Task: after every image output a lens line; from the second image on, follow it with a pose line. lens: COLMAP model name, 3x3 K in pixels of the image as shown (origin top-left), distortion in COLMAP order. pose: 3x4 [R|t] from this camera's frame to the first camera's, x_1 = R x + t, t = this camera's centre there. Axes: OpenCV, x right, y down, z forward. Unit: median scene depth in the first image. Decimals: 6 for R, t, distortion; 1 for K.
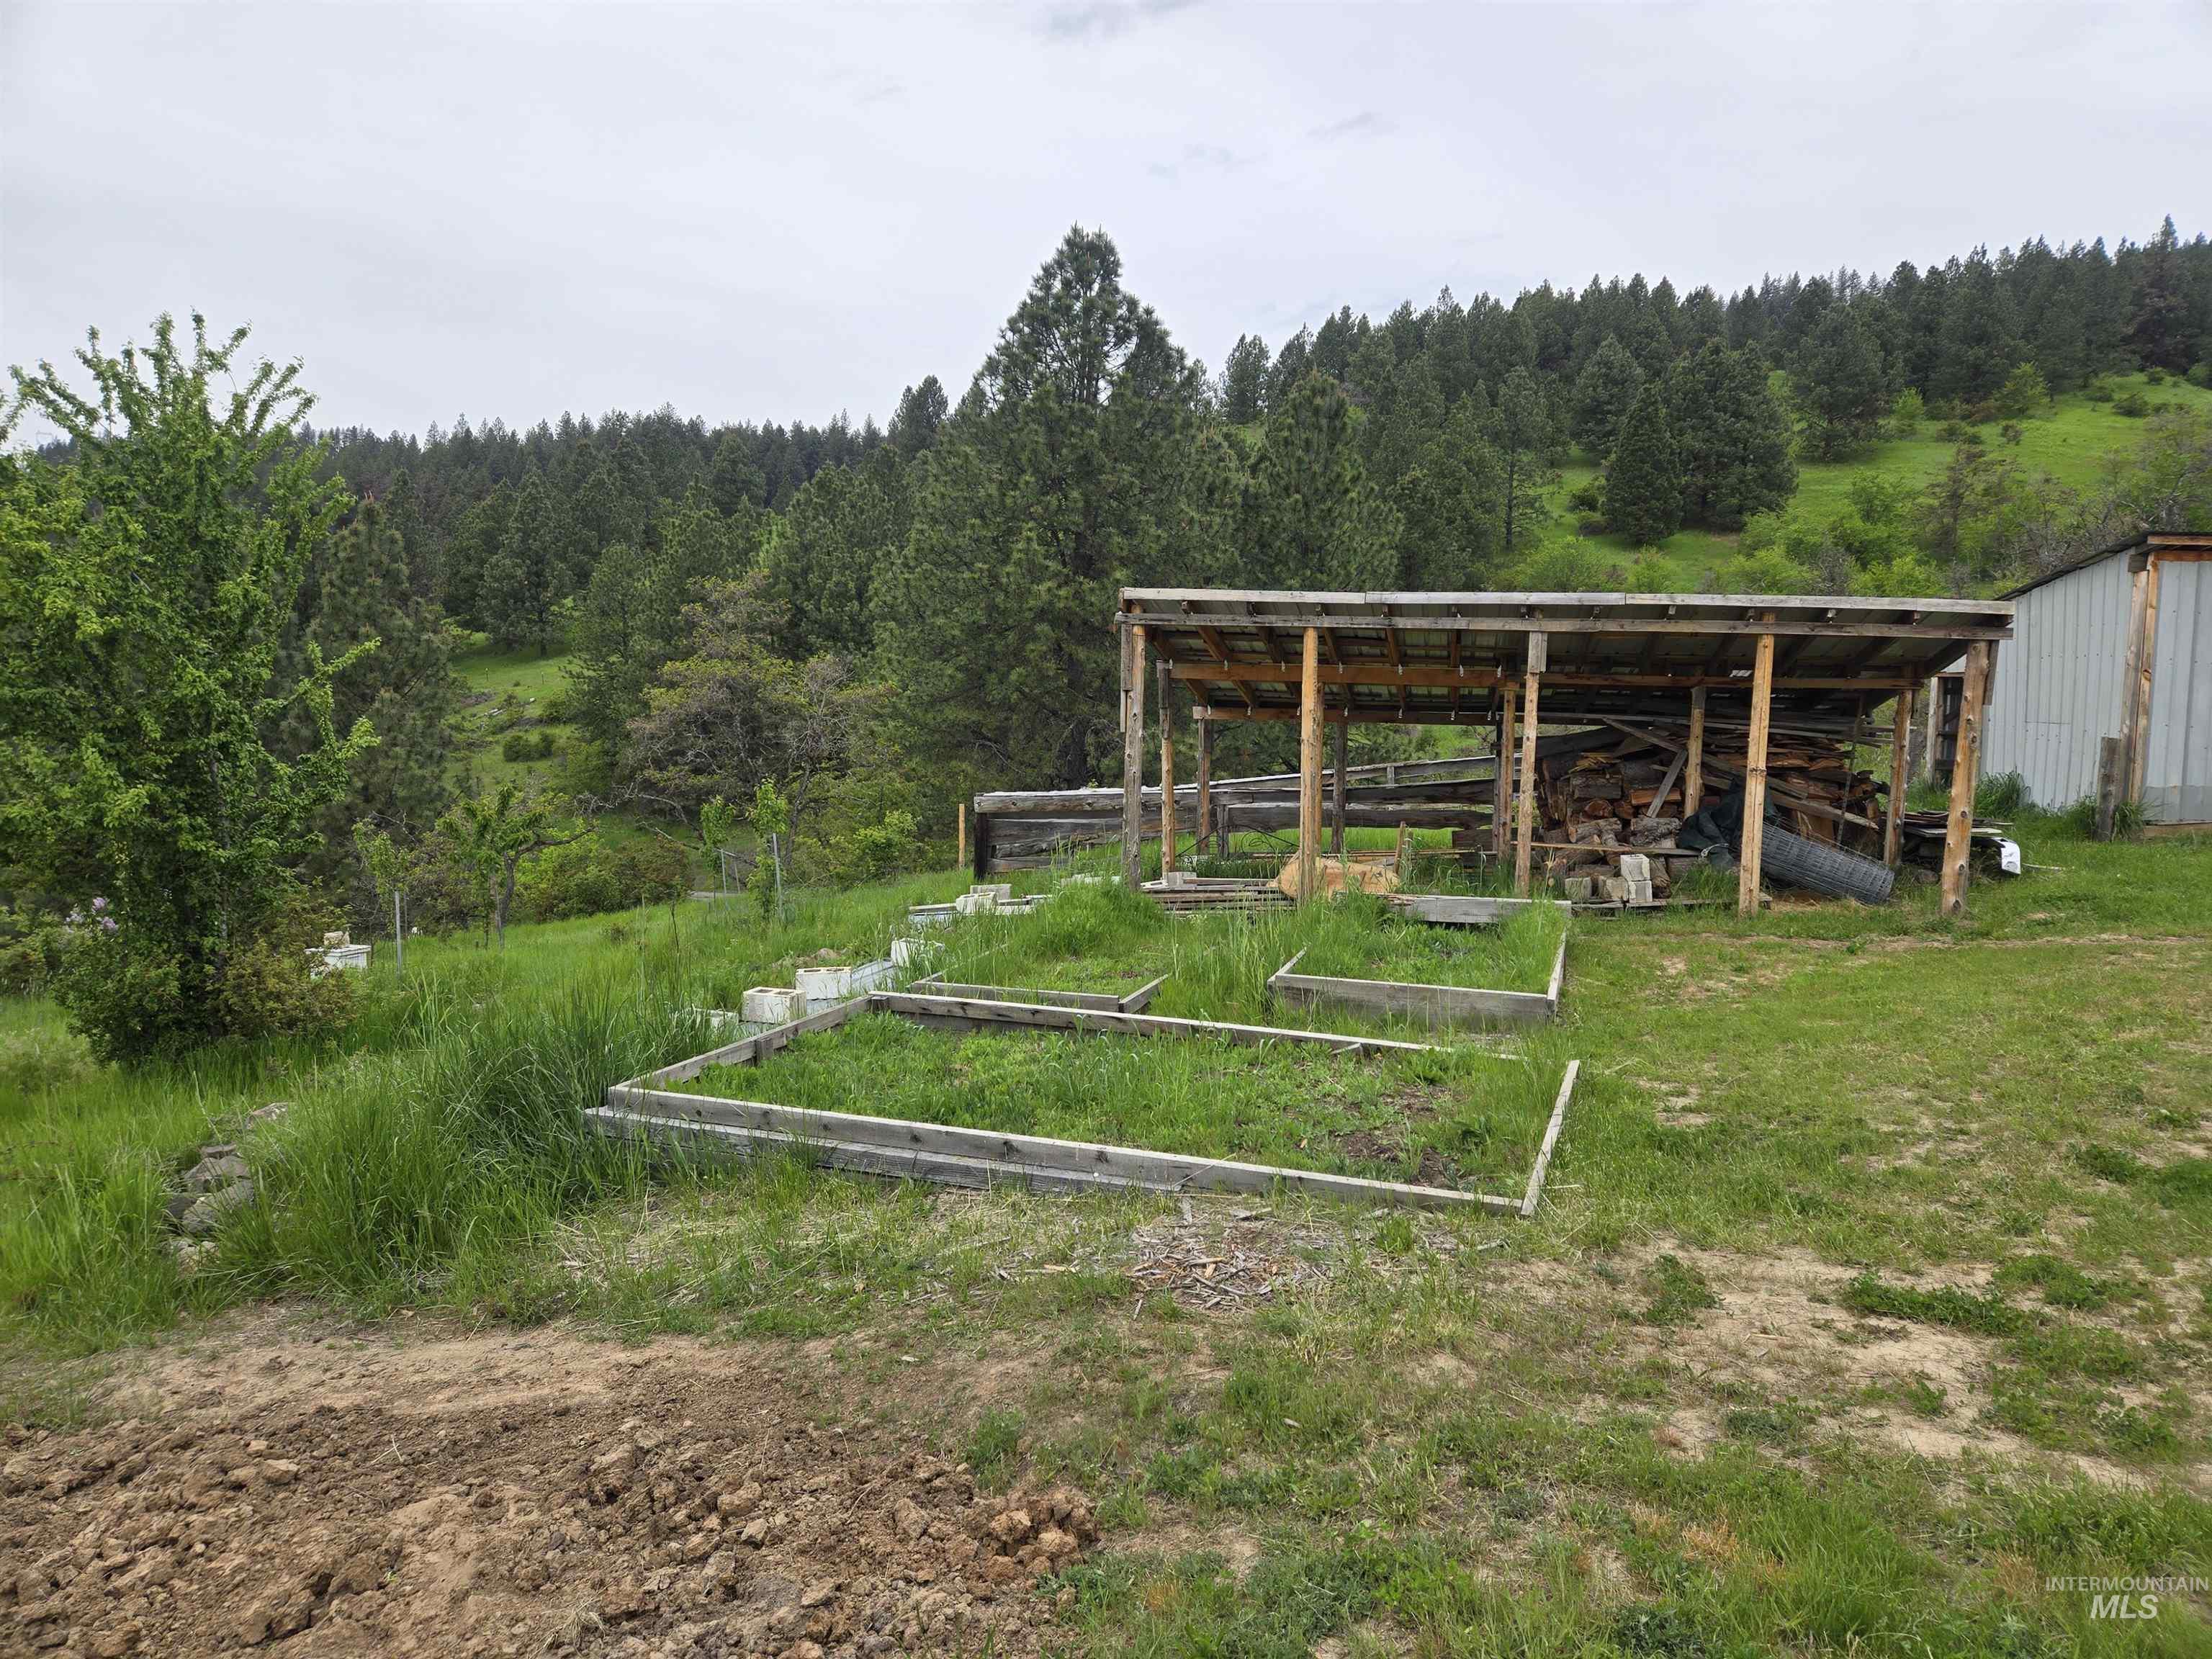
lens RADIAL K [[1482.1, 0, 1126.8], [0, 1482.1, 828.6], [0, 0, 1]] dist [0.096722, -0.072102]
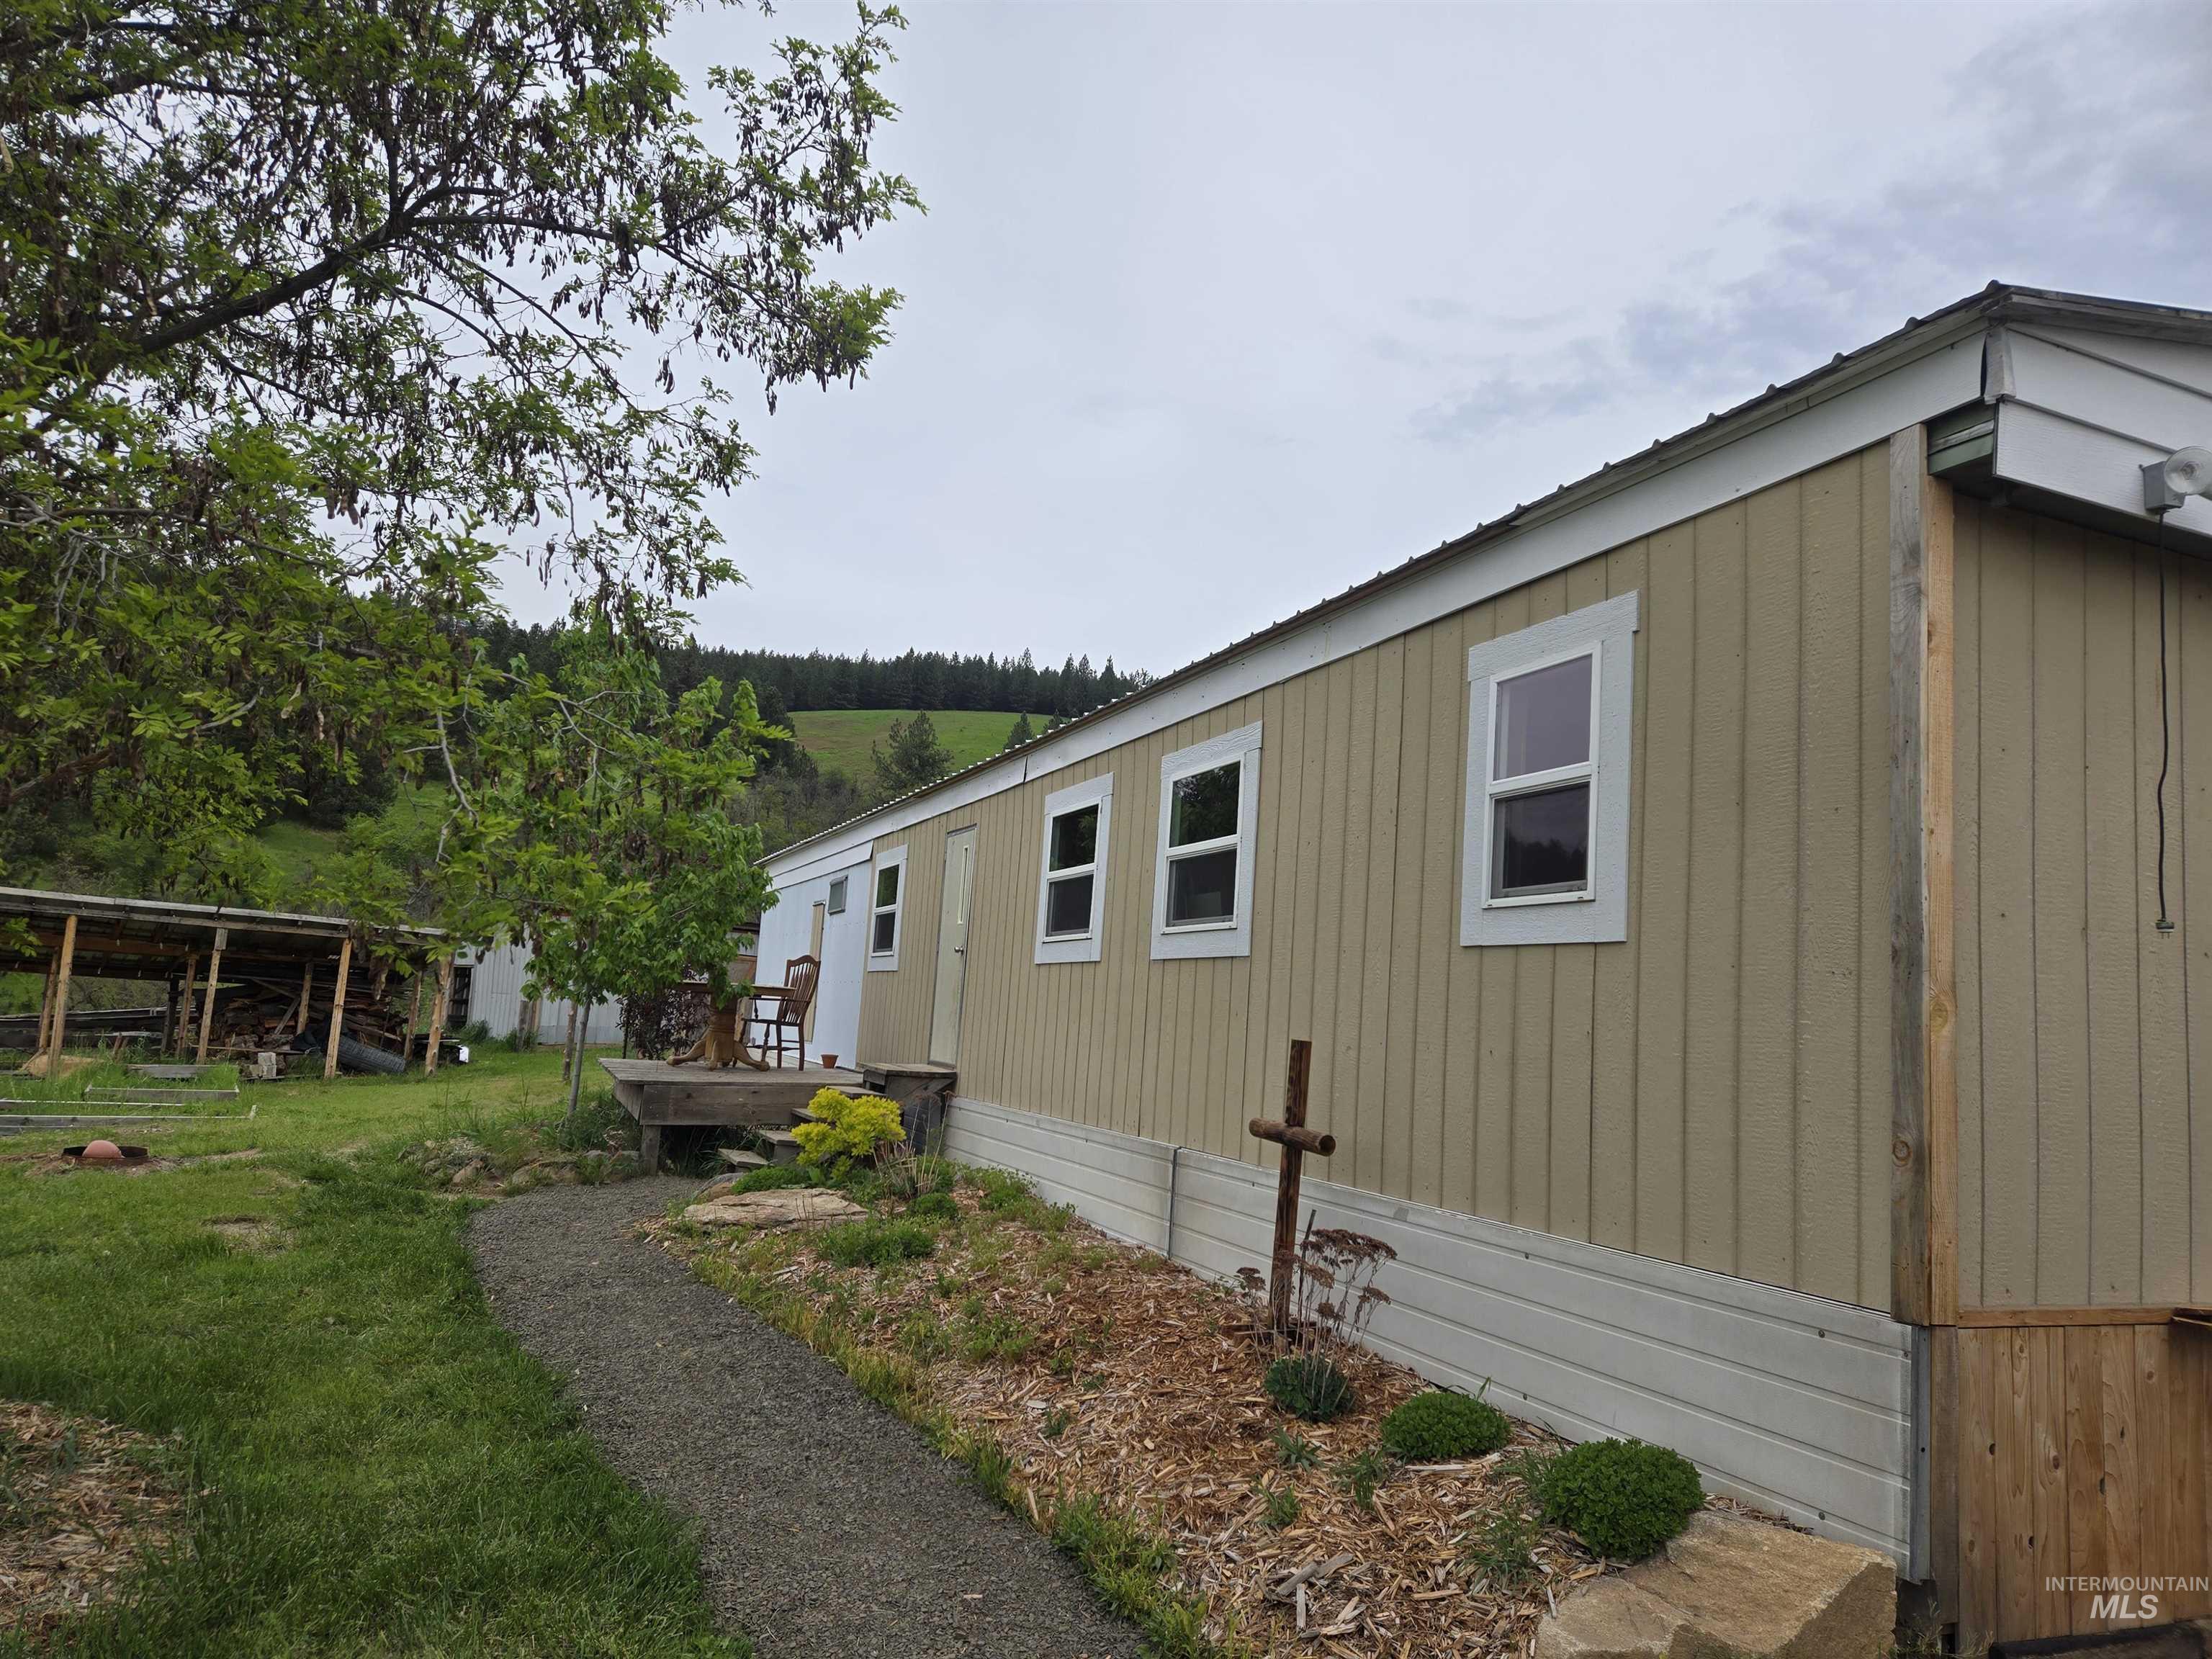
lens RADIAL K [[1481.8, 0, 1107.1], [0, 1481.8, 841.9], [0, 0, 1]] dist [0.091398, -0.072005]
pose [[0.652239, 0.117293, 0.748884, -0.175760], [0.023162, 0.984411, -0.174354, 0.047687], [-0.757659, 0.131066, 0.639354, -0.429330]]
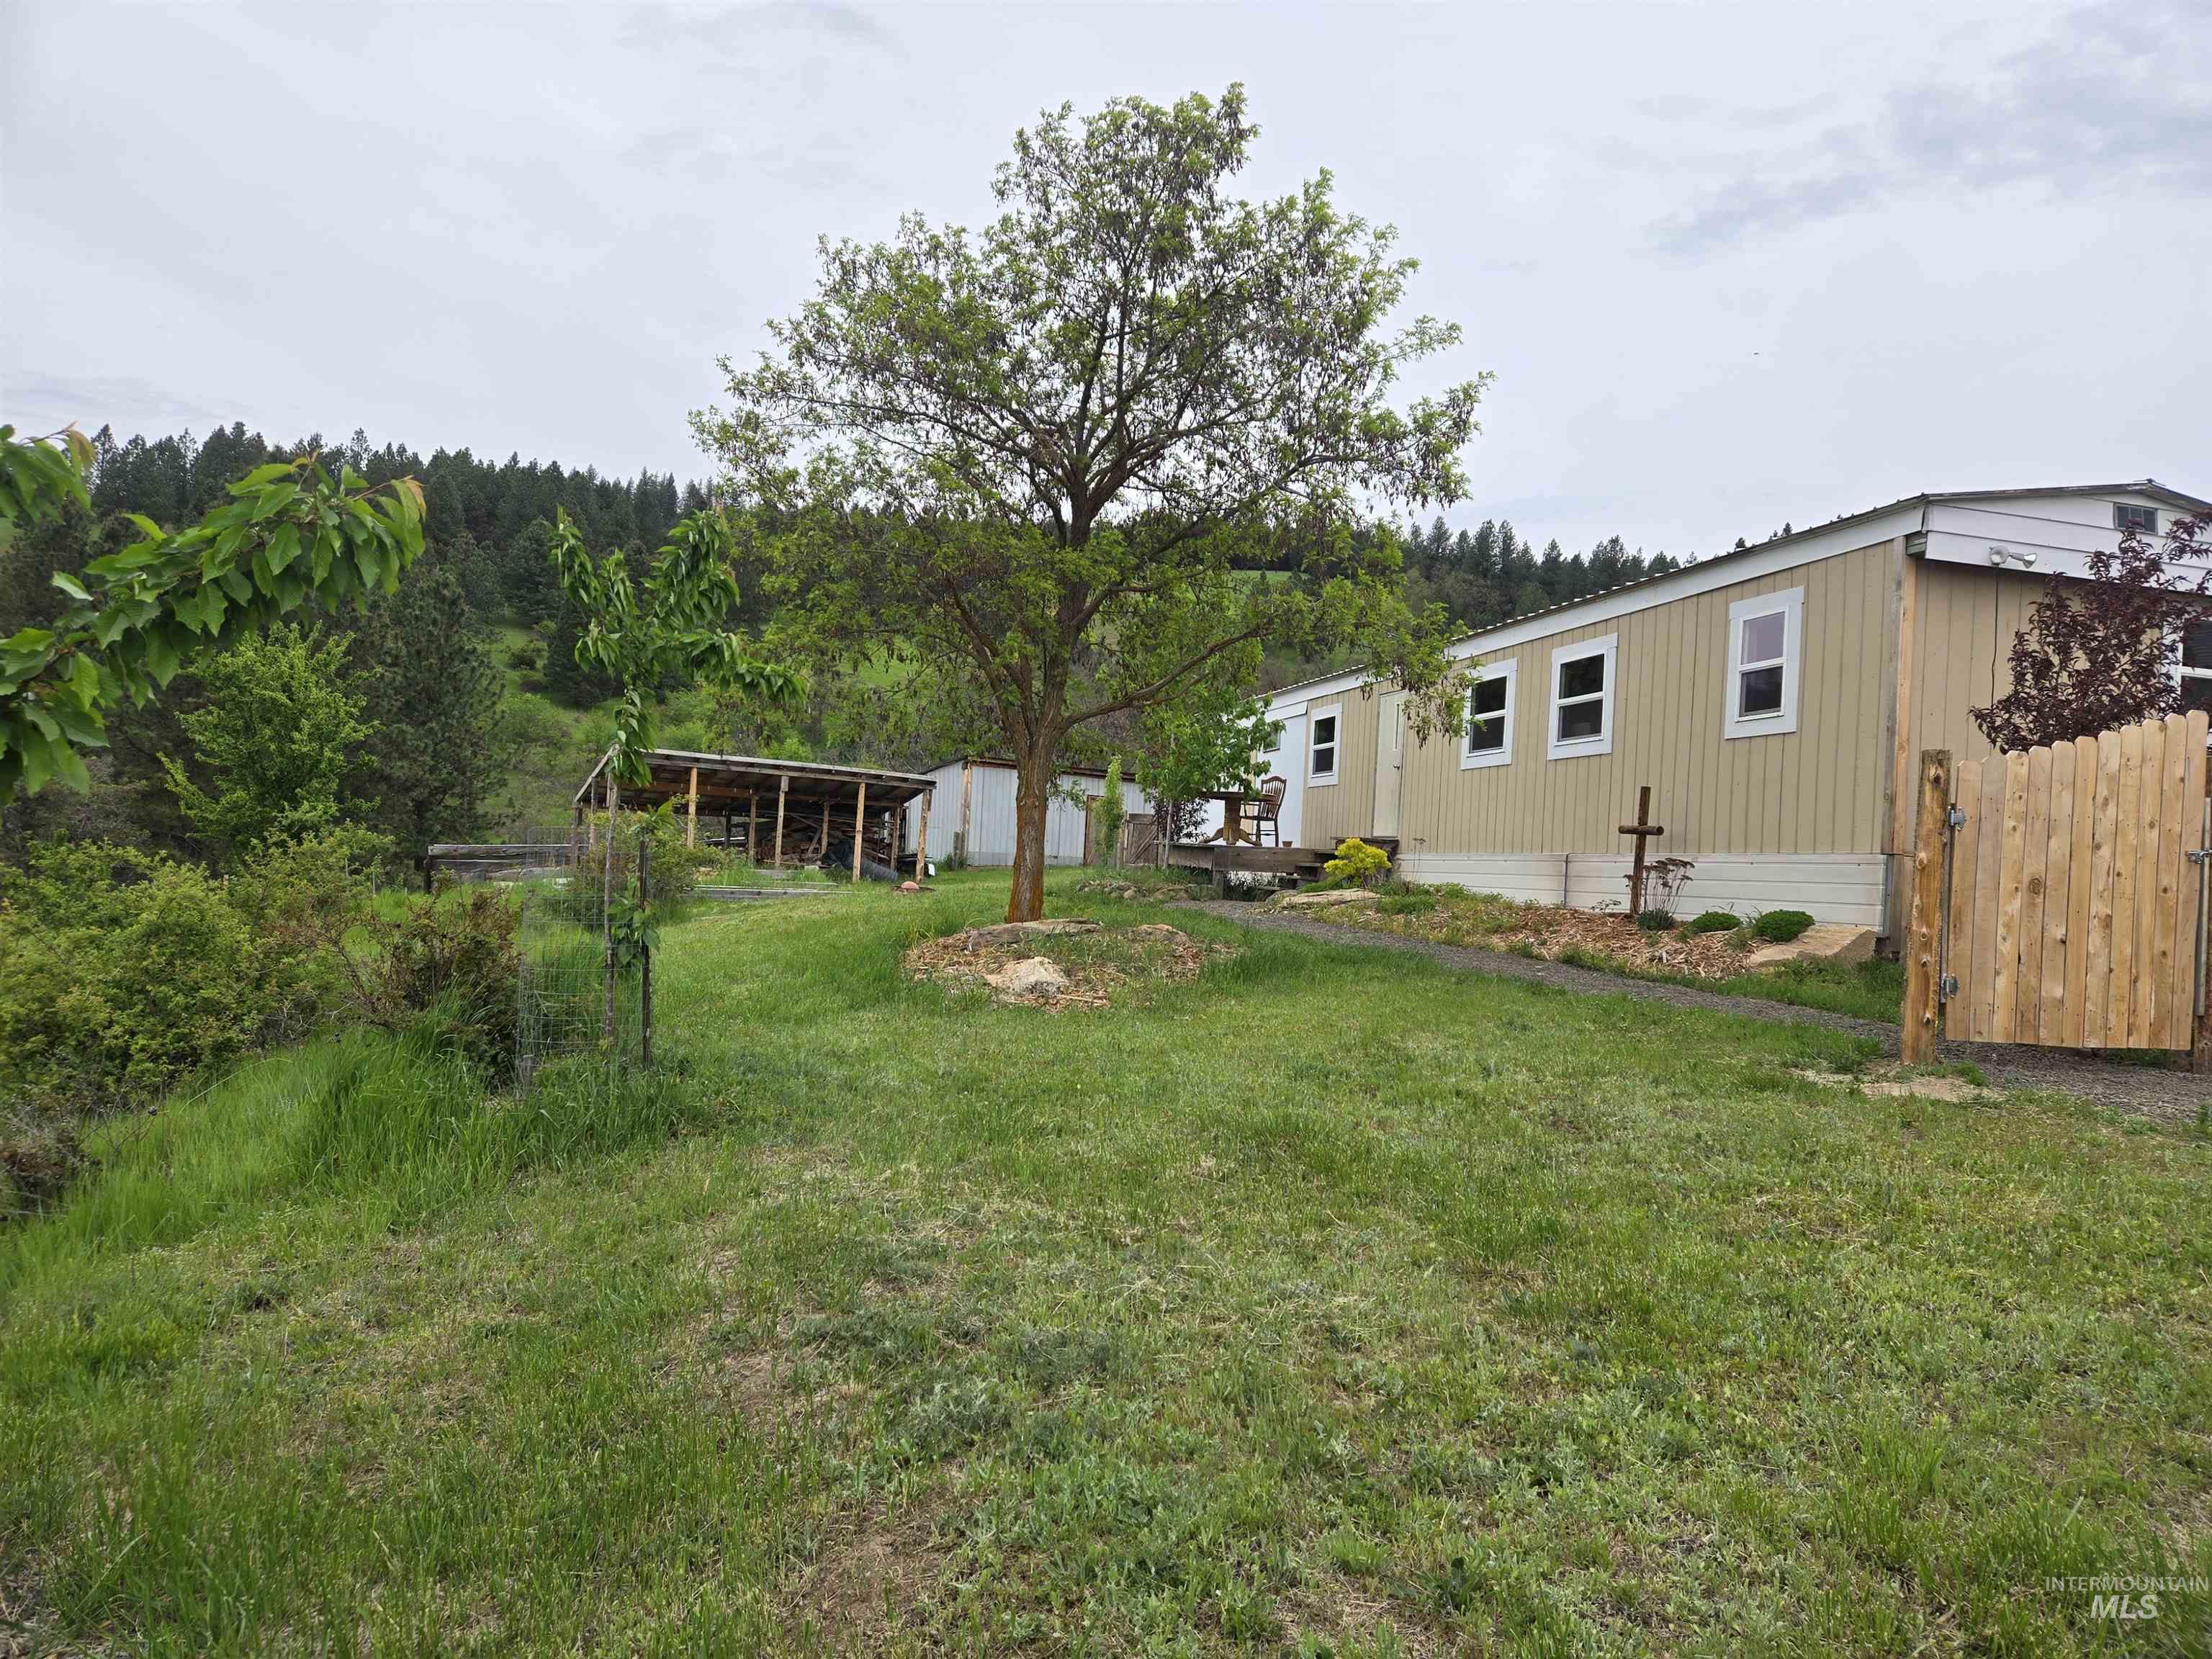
lens RADIAL K [[1482.5, 0, 1130.2], [0, 1482.5, 825.4], [0, 0, 1]] dist [0.085872, -0.086084]
pose [[0.752028, 0.044051, 0.657657, -0.395143], [0.024193, 0.995247, -0.094327, 0.086676], [-0.658687, 0.086847, 0.747388, -0.538706]]
